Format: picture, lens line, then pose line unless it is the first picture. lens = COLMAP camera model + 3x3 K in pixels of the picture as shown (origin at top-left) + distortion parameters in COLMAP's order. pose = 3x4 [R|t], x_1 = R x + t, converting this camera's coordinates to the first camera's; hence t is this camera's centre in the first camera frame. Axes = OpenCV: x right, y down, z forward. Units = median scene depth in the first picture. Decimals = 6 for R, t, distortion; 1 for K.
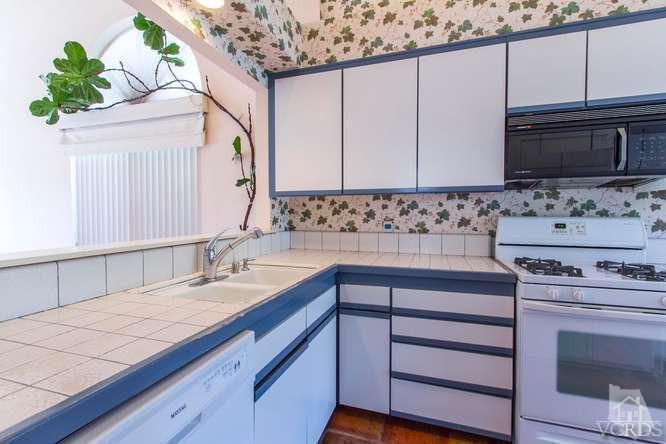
lens RADIAL K [[314.5, 0, 327.8], [0, 314.5, 221.7], [0, 0, 1]] dist [-0.002902, -0.000435]
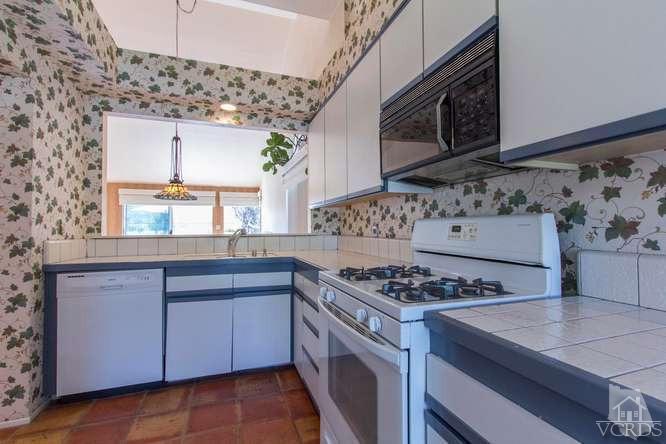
lens RADIAL K [[314.5, 0, 328.6], [0, 314.5, 222.7], [0, 0, 1]] dist [-0.002902, -0.000435]
pose [[0.594821, -0.015755, -0.803704, 1.093949], [-0.017194, 0.999330, -0.032315, 0.026483], [0.803675, 0.033040, 0.594151, 0.281077]]
